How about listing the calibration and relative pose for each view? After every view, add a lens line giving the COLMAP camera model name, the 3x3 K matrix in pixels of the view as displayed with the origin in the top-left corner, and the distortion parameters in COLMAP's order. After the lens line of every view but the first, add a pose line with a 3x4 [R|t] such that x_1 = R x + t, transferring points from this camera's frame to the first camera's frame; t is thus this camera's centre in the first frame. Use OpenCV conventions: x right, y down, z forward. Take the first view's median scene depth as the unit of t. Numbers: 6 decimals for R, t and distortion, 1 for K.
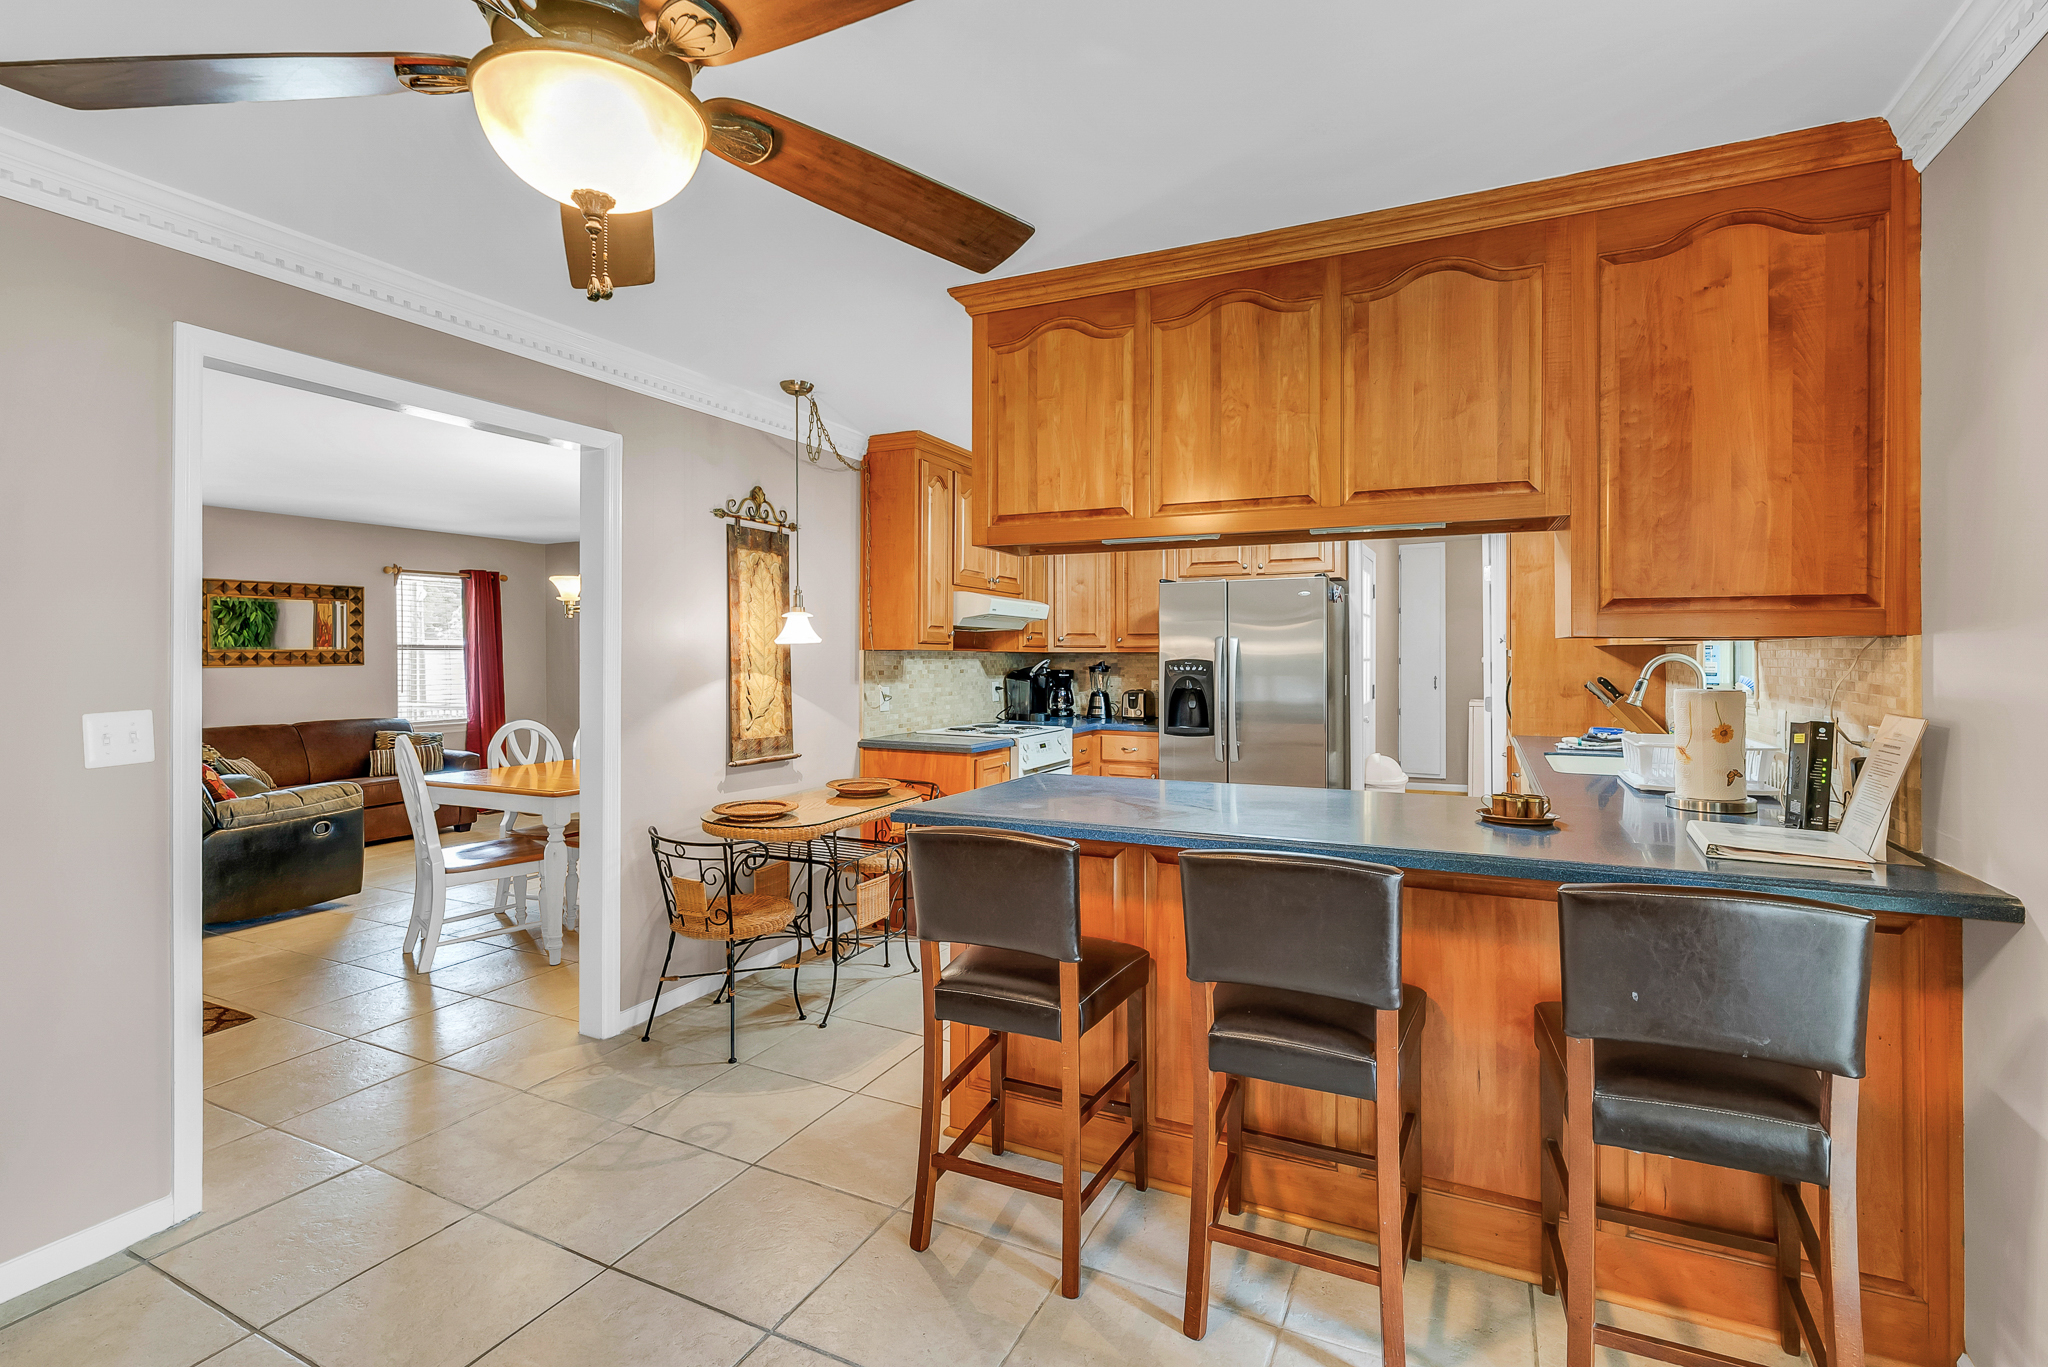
lens RADIAL K [[925.8, 0, 1020.2], [0, 925.8, 663.5], [0, 0, 1]] dist [0.000340, -0.000077]
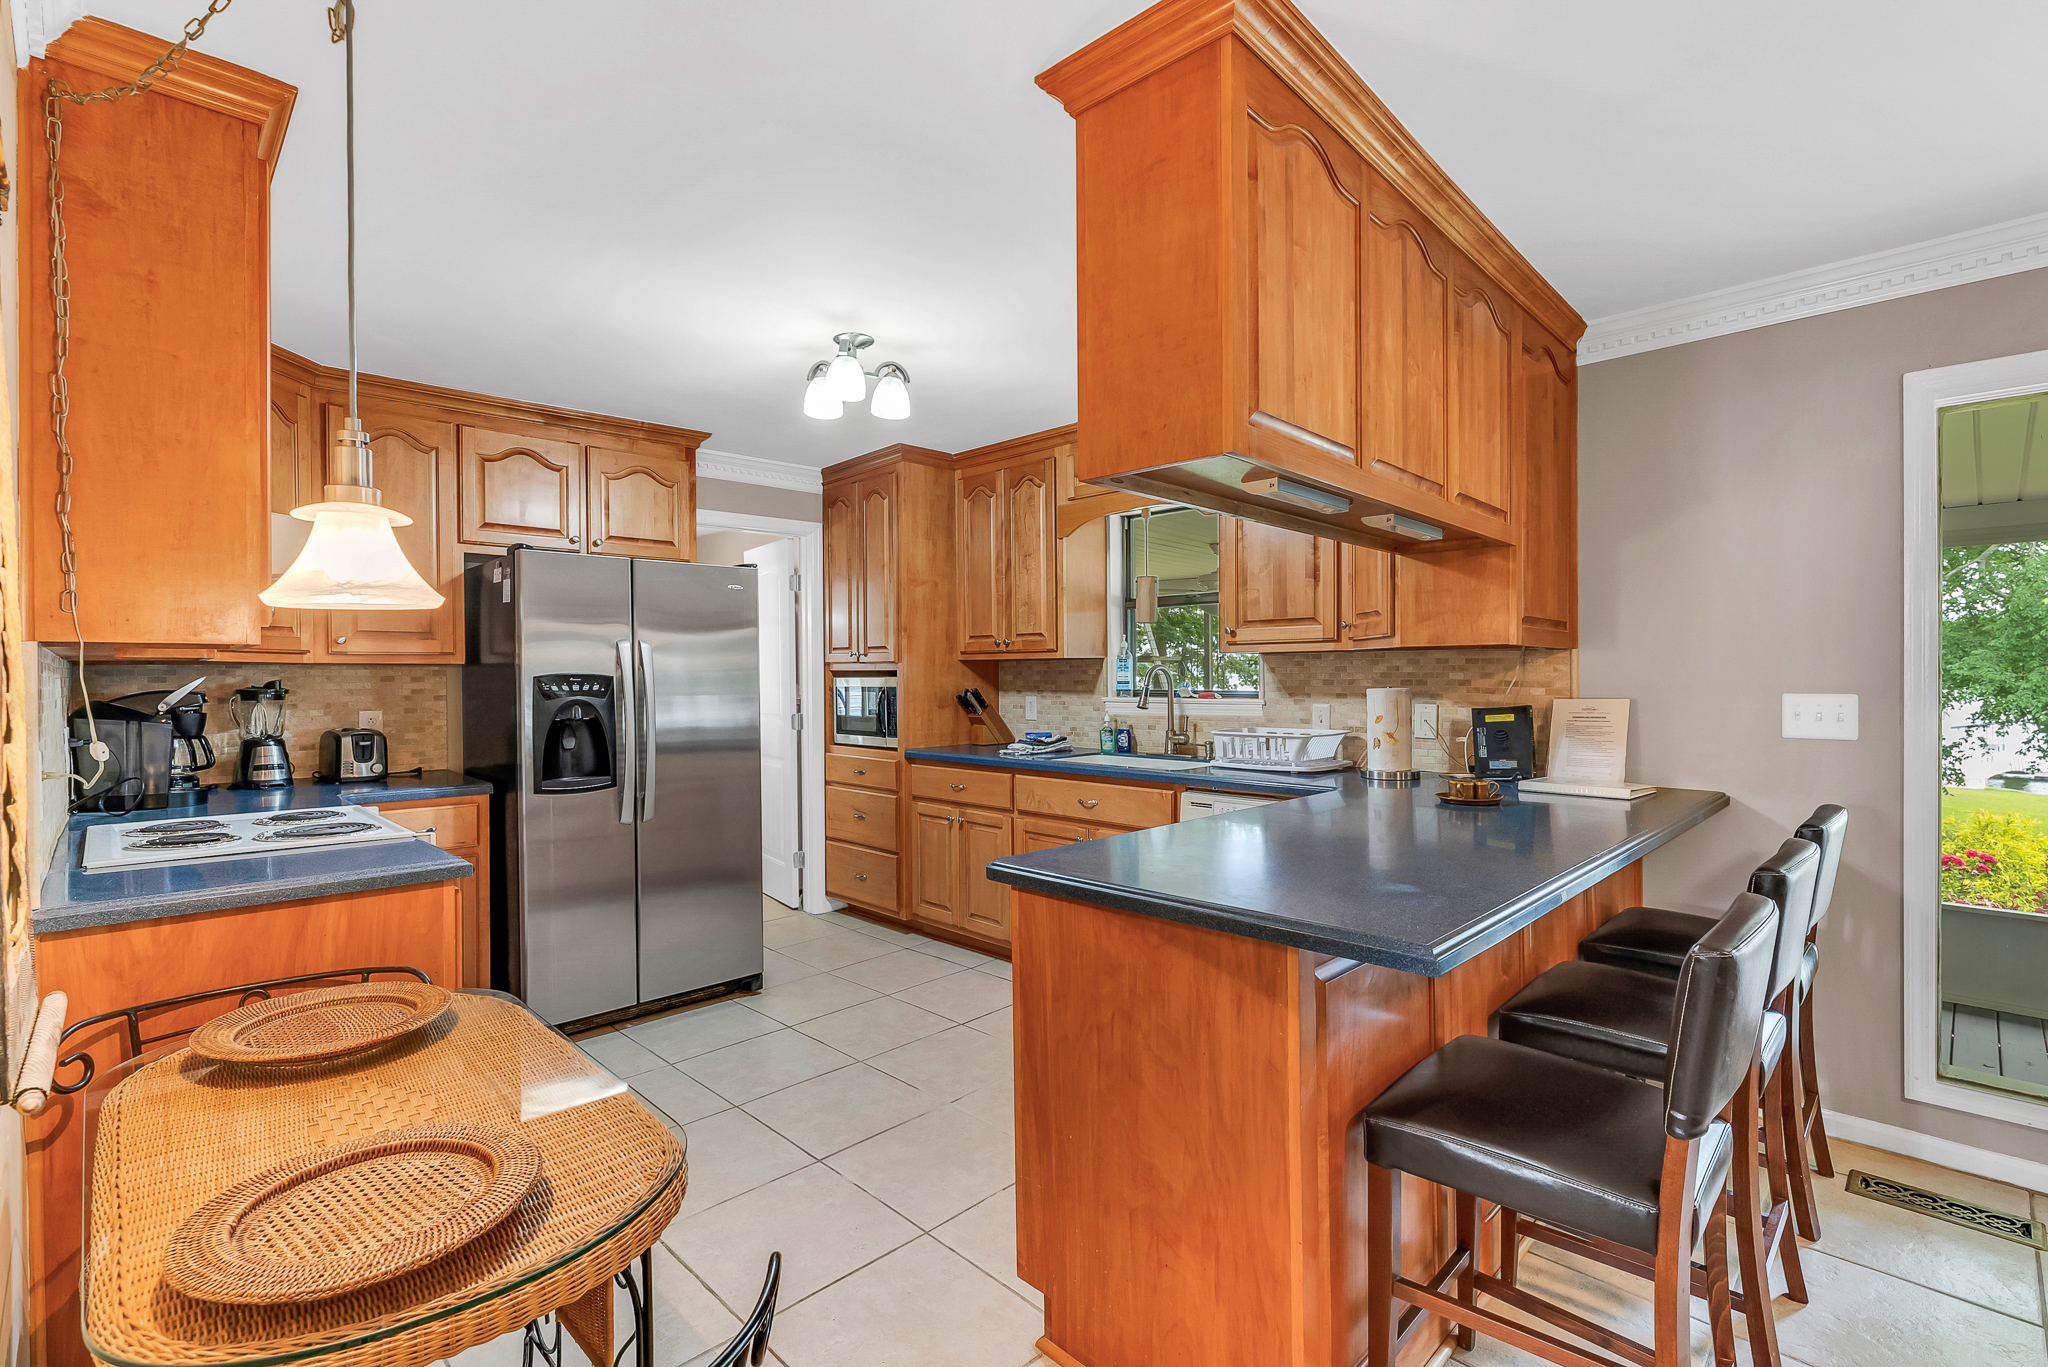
lens RADIAL K [[925.8, 0, 1024.5], [0, 925.8, 679.6], [0, 0, 1]] dist [0.000340, -0.000077]
pose [[0.309243, -0.004399, 0.950973, -0.166445], [0.011167, 0.999937, 0.000994, 0.001293], [-0.950917, 0.010312, 0.309273, 0.248035]]
